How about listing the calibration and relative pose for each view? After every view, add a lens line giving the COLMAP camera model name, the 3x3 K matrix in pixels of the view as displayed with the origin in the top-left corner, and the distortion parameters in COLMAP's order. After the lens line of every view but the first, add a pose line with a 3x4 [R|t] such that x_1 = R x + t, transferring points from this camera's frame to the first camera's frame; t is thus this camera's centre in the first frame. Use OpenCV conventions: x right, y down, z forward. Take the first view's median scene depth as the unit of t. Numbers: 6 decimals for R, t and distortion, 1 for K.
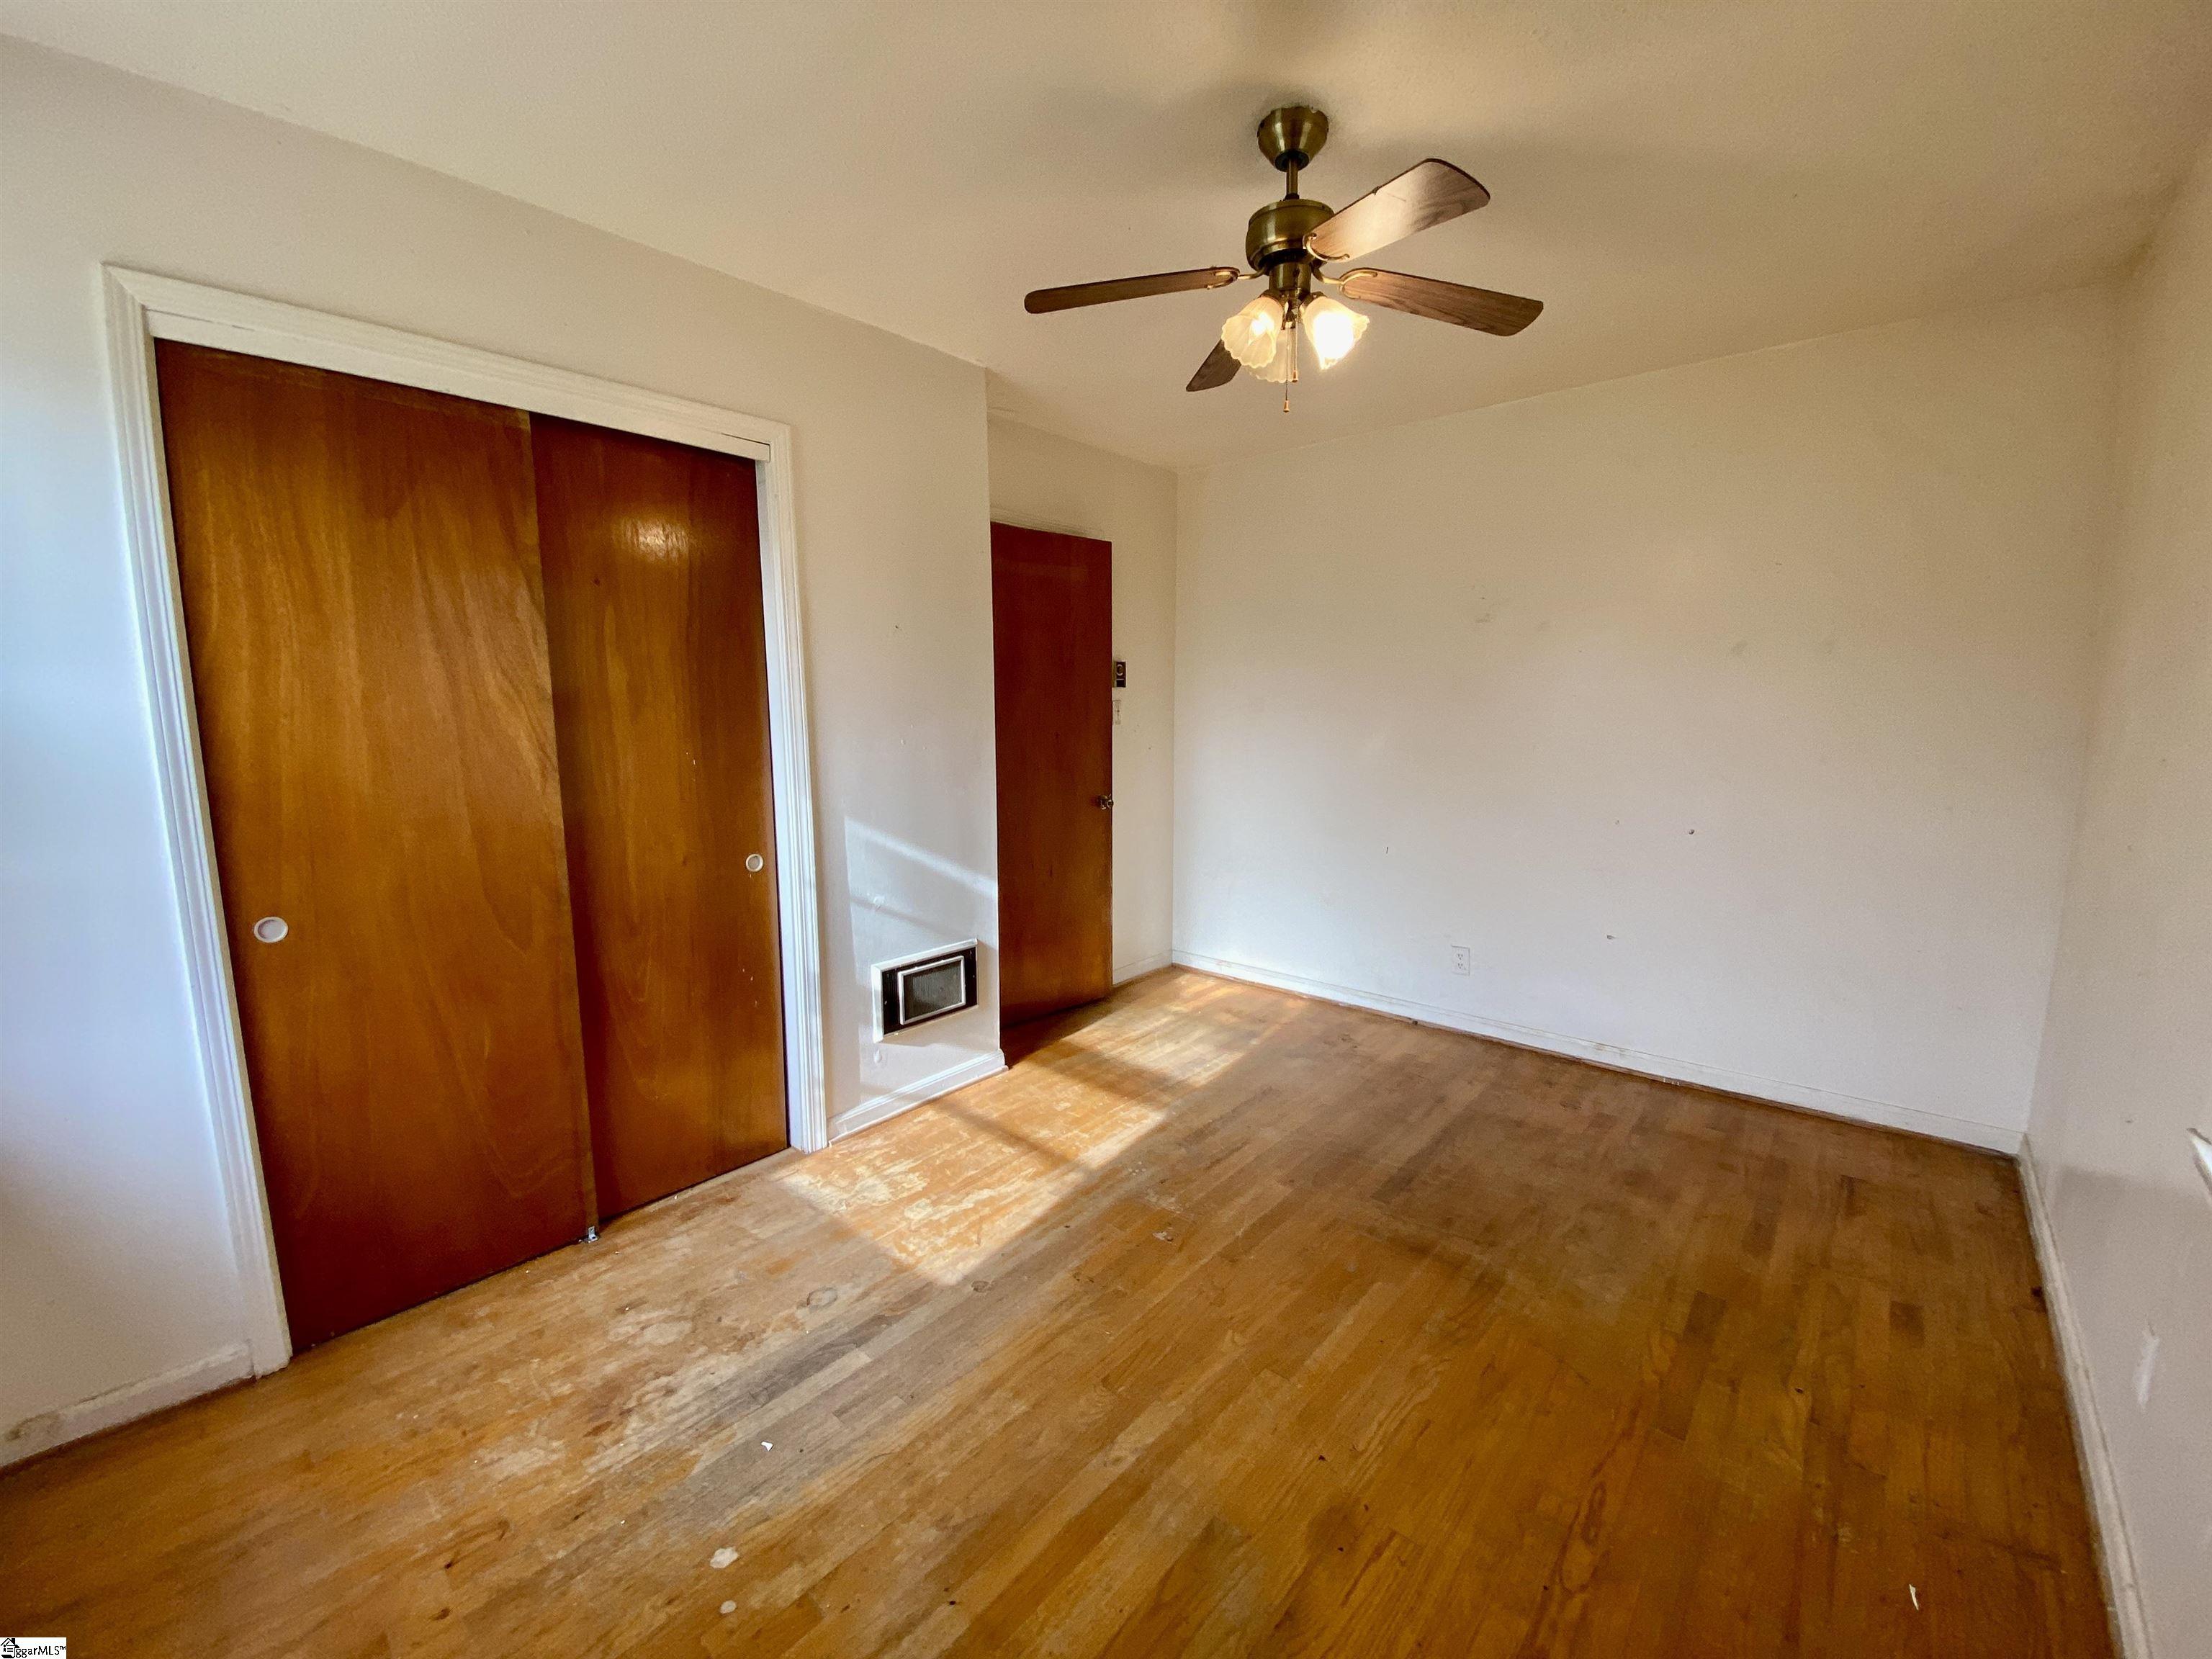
lens RADIAL K [[906.7, 0, 1105.0], [0, 906.7, 835.6], [0, 0, 1]] dist [0.024532, -0.021509]
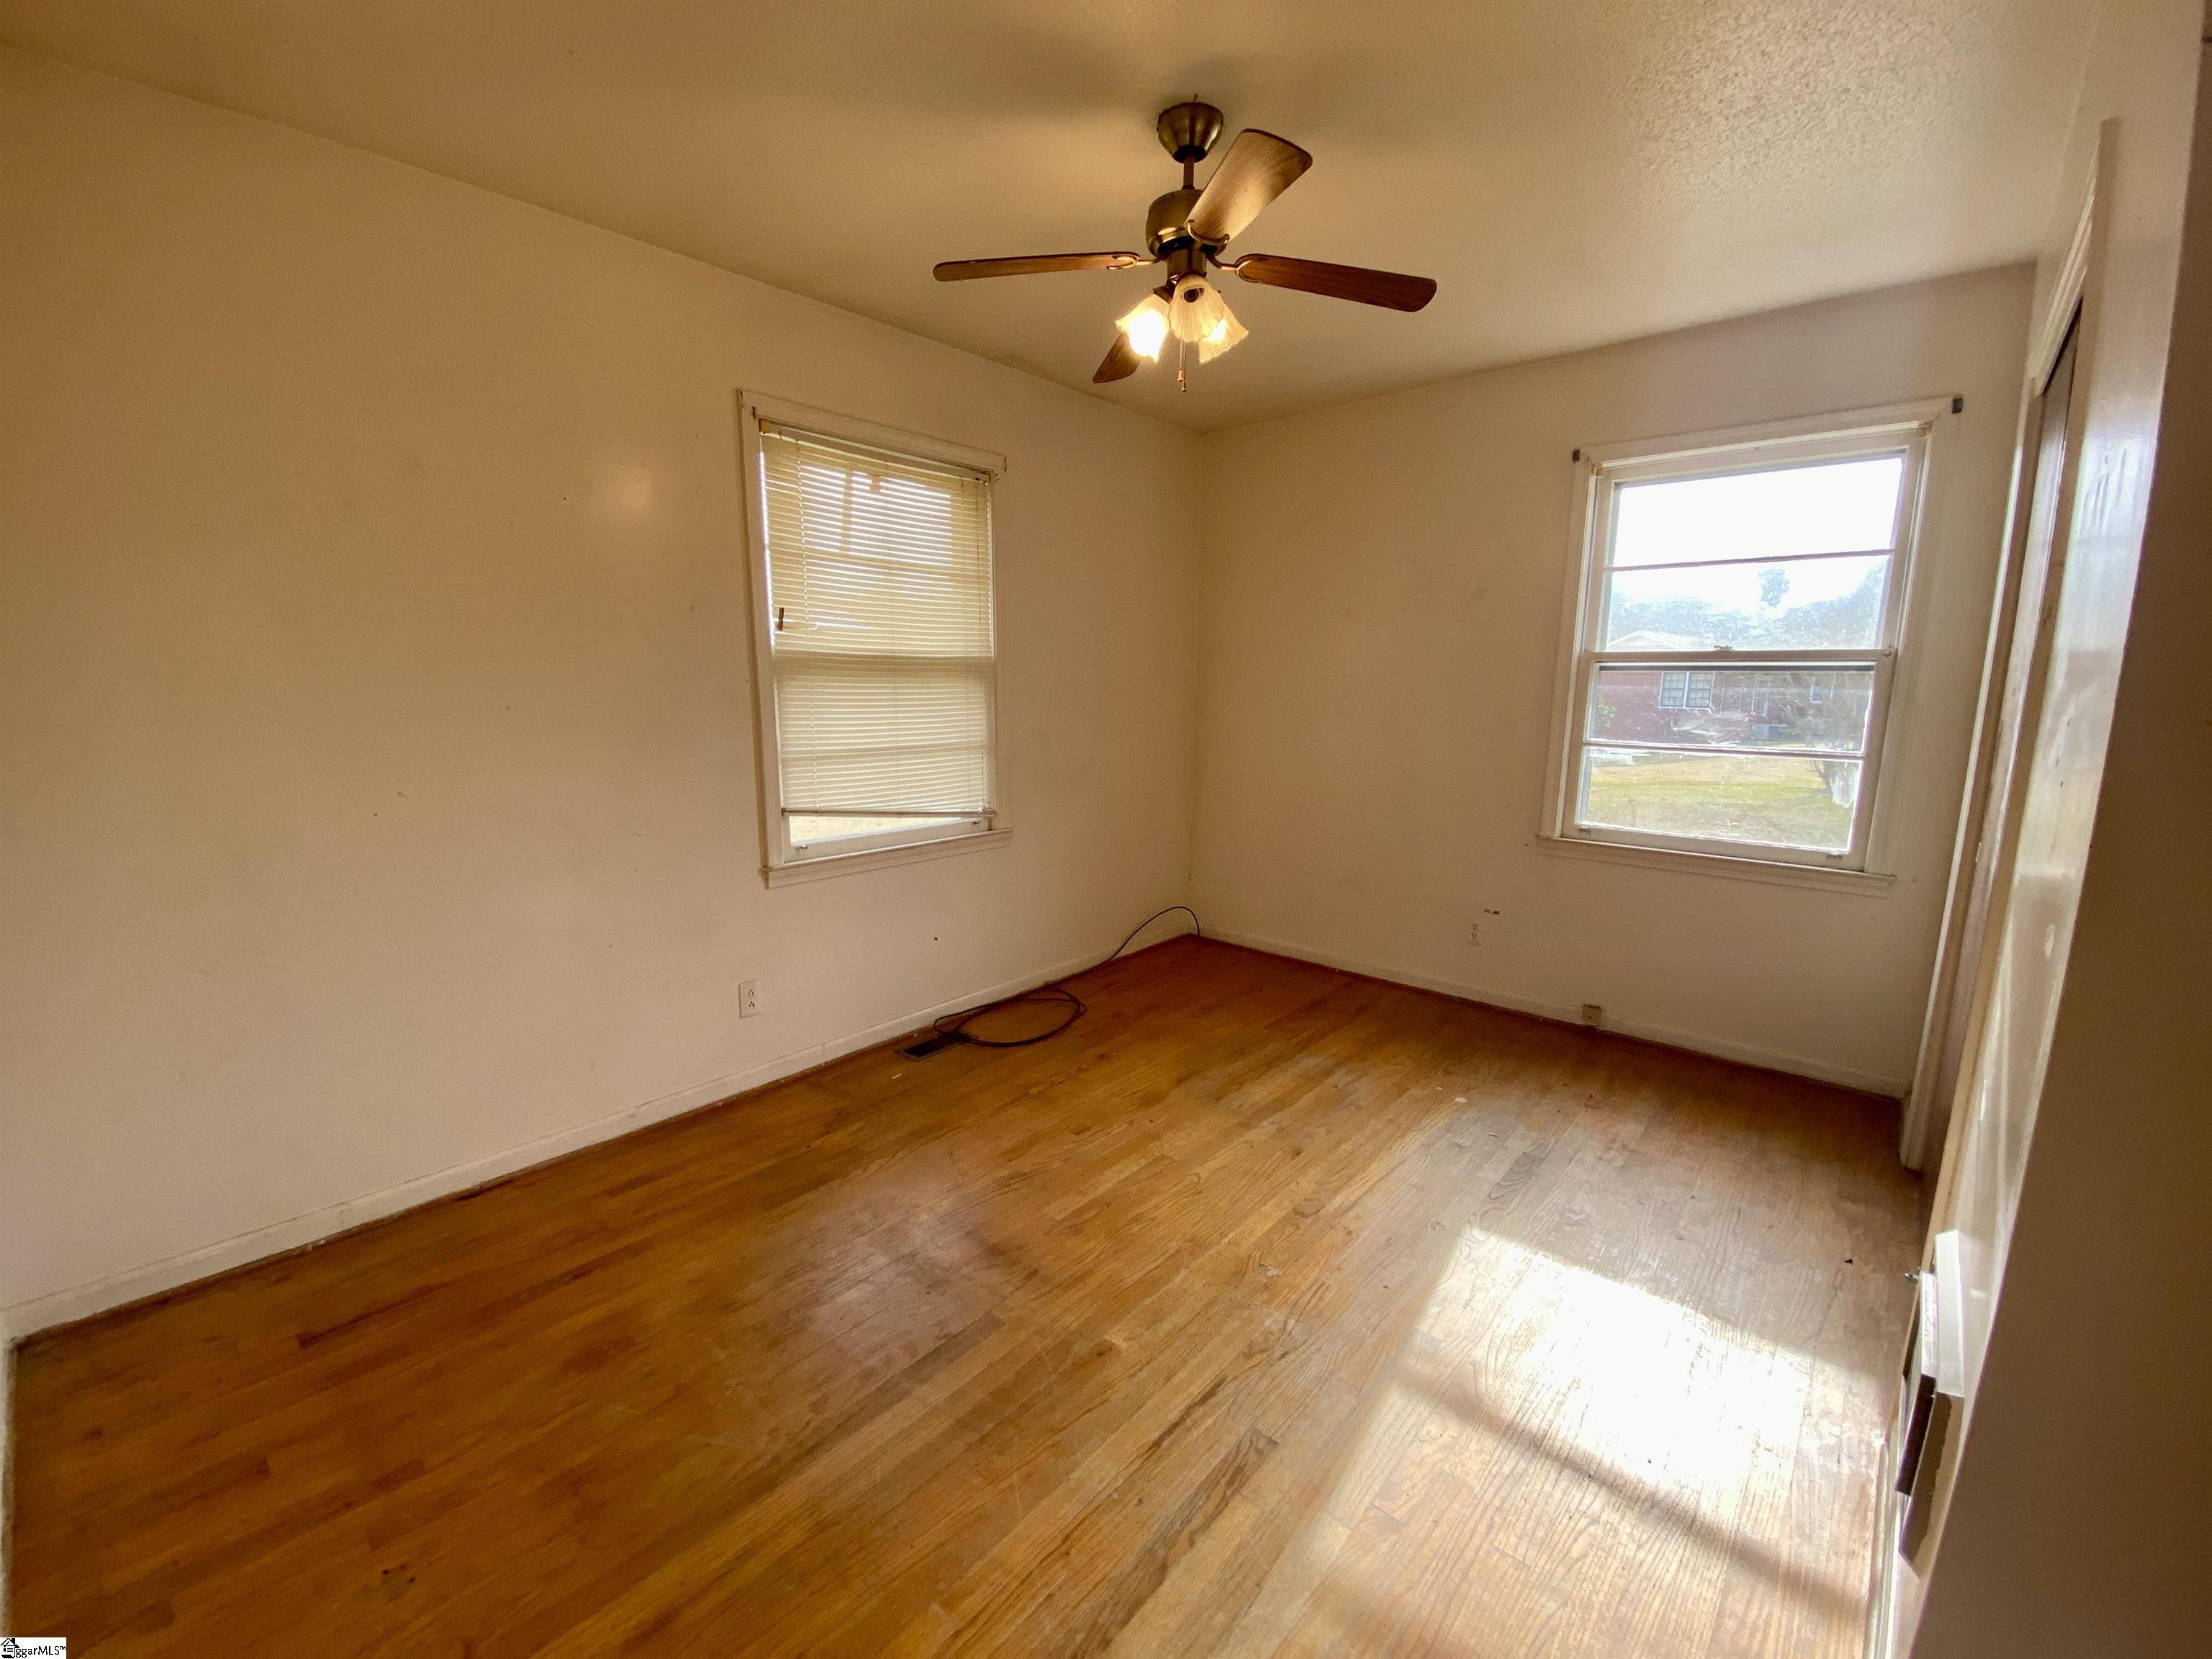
lens RADIAL K [[906.7, 0, 1105.0], [0, 906.7, 835.6], [0, 0, 1]] dist [0.024532, -0.021509]
pose [[-0.999971, -0.005130, 0.005599, 0.291451], [-0.003146, 0.950925, 0.309407, -0.309320], [-0.006912, 0.309380, -0.950913, 2.243219]]
